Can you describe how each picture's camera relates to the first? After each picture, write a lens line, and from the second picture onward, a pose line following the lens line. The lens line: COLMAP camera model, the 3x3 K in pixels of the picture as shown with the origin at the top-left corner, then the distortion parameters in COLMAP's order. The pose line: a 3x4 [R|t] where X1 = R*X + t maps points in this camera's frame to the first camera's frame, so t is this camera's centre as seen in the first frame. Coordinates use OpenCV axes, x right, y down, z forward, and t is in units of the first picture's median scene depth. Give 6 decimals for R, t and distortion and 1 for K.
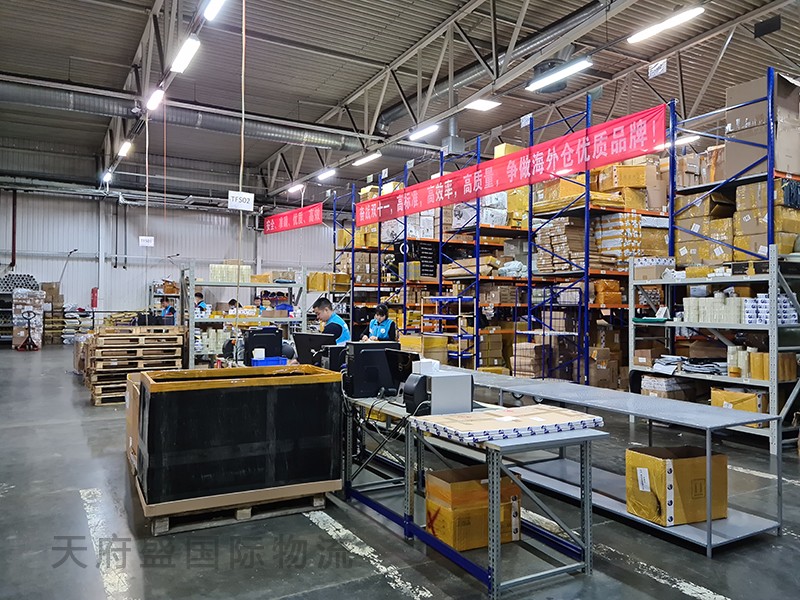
lens RADIAL K [[623.2, 0, 400.0], [0, 623.2, 300.0], [0, 0, 1]] dist [0.121402, -0.130113]
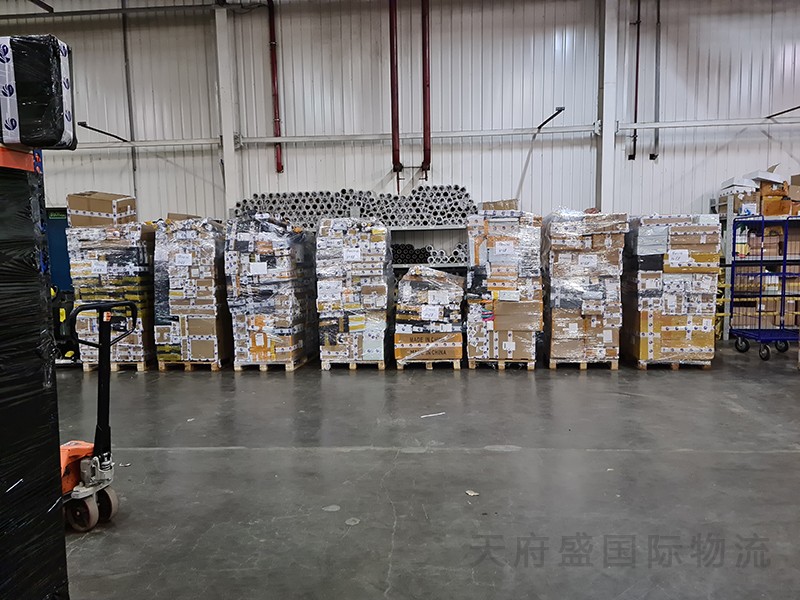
lens RADIAL K [[623.2, 0, 400.0], [0, 623.2, 300.0], [0, 0, 1]] dist [0.121402, -0.130113]
pose [[0.841217, 0.013604, -0.540526, -0.362037], [0.031218, 0.996794, 0.073670, 0.005580], [0.539796, -0.078847, 0.838095, 0.583027]]
